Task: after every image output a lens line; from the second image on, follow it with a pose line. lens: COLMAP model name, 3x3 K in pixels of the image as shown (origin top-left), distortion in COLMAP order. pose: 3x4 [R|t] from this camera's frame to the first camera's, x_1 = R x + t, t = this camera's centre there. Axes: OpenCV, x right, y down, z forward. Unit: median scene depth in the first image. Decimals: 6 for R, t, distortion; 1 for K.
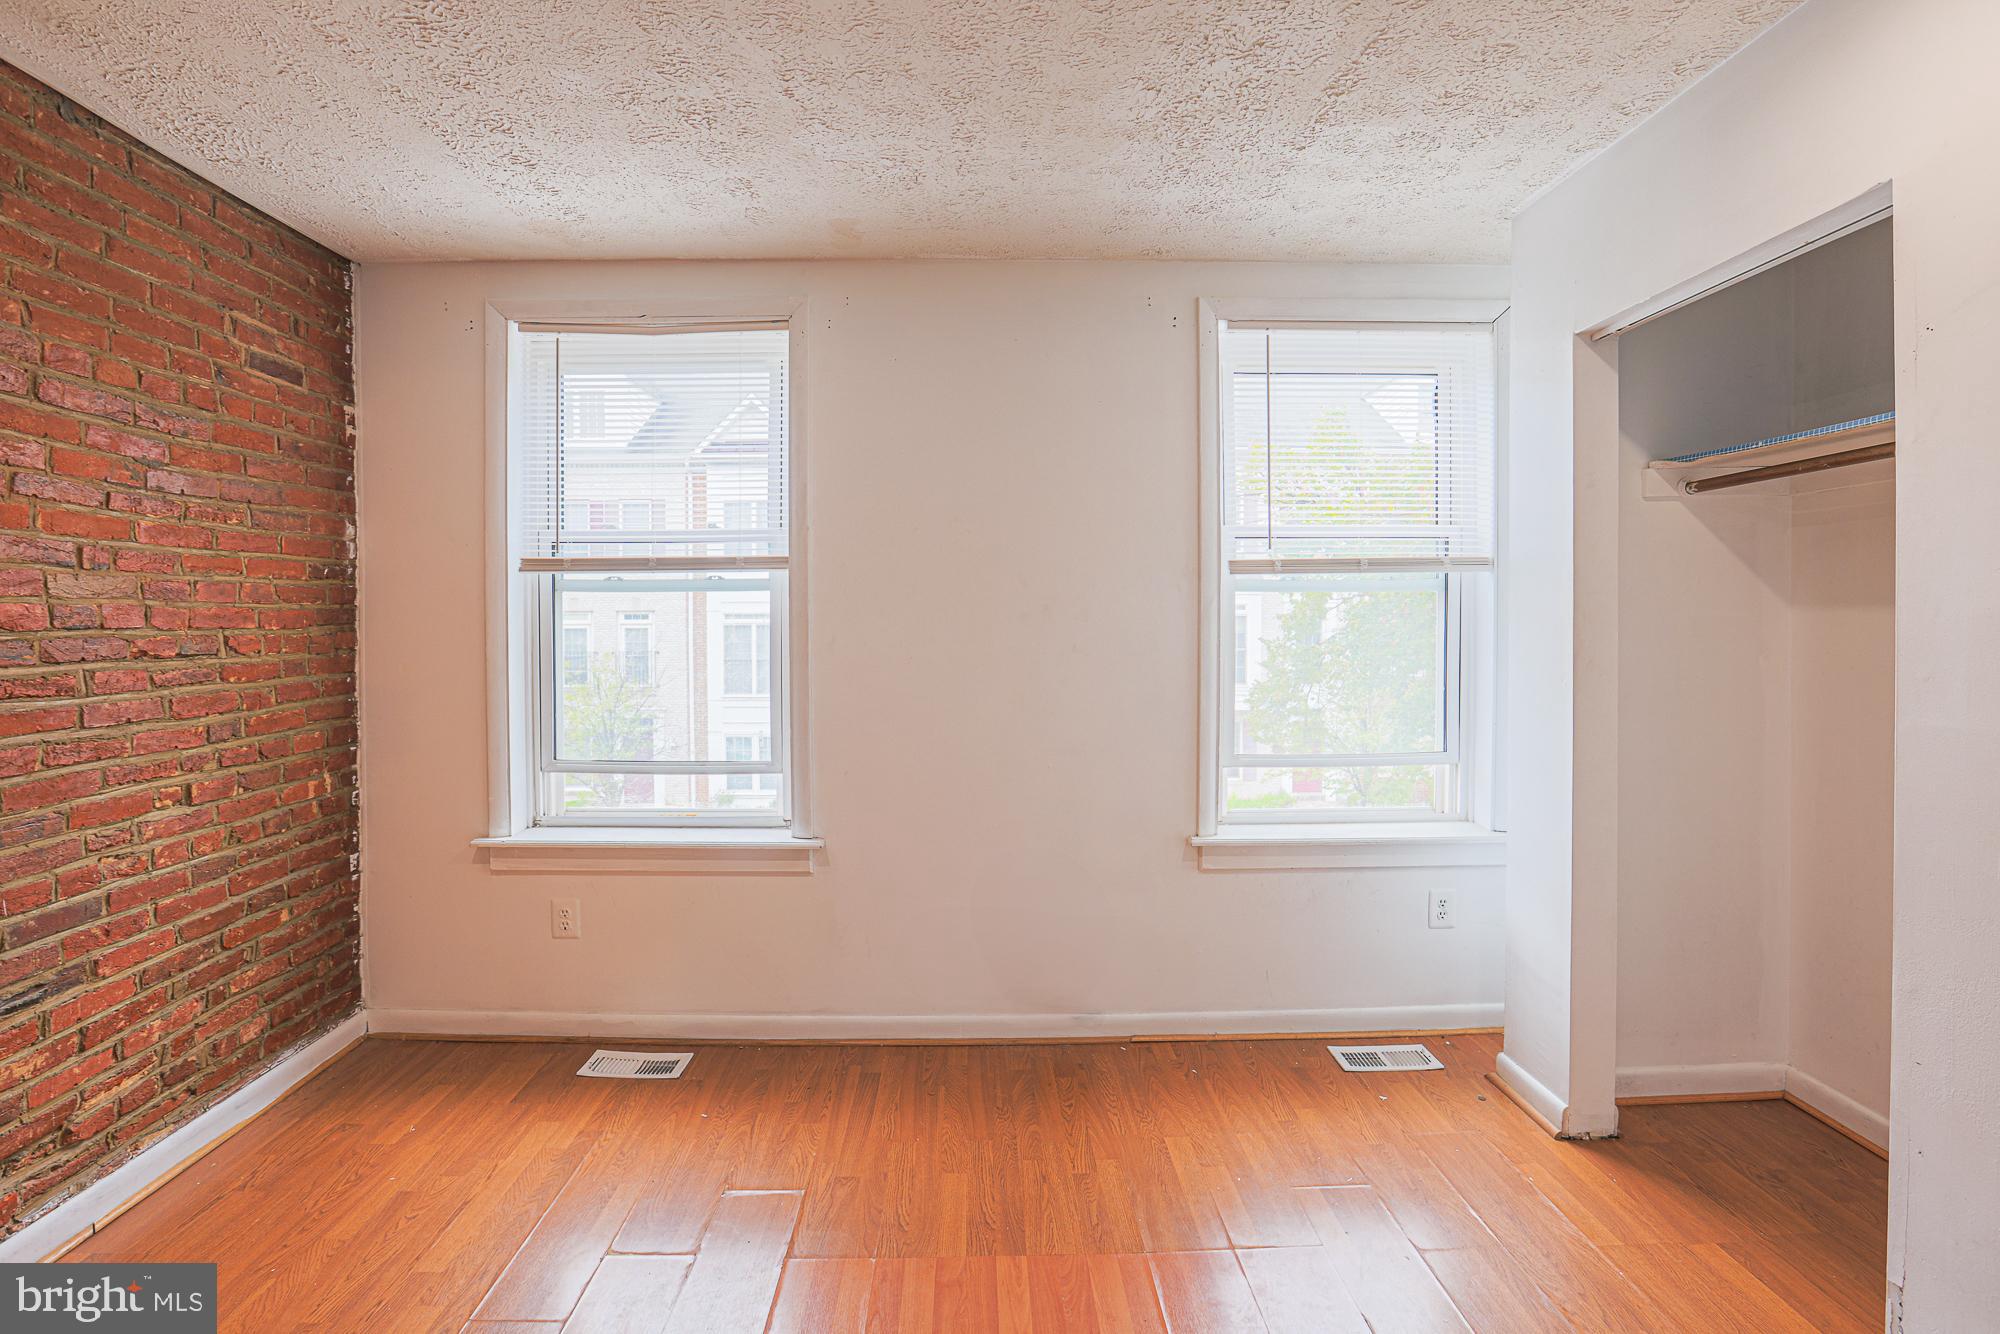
lens RADIAL K [[936.2, 0, 975.9], [0, 936.2, 637.6], [0, 0, 1]] dist [-0.051569, 0.017472]
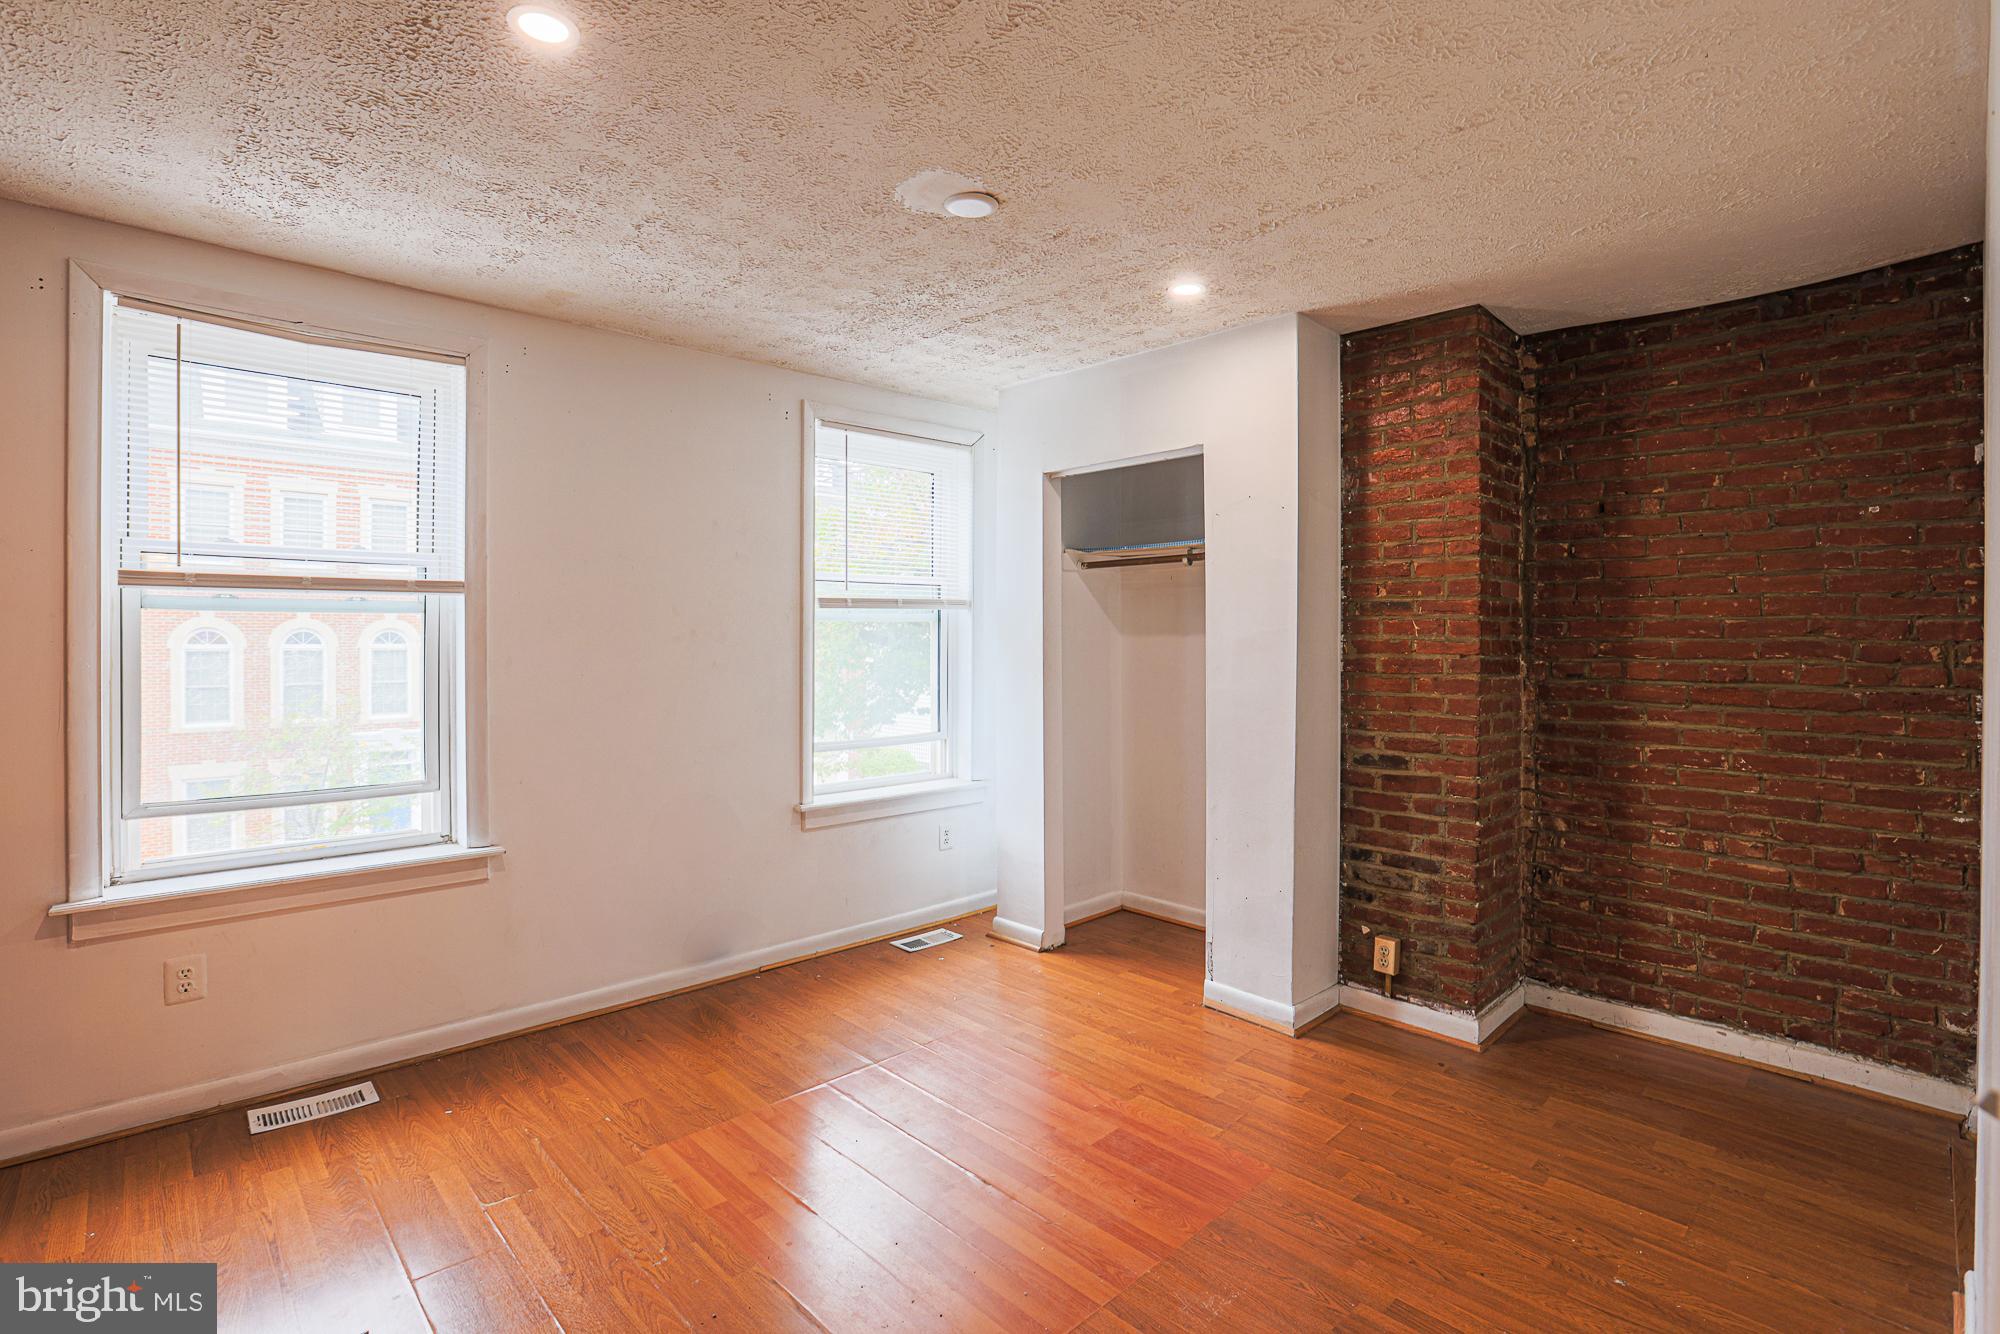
lens RADIAL K [[936.2, 0, 1012.8], [0, 936.2, 646.3], [0, 0, 1]] dist [-0.051569, 0.017472]
pose [[0.729605, -0.003551, 0.683860, -0.463048], [0.012429, 0.999890, -0.008068, 0.002492], [-0.683756, 0.014386, 0.729569, -0.180253]]
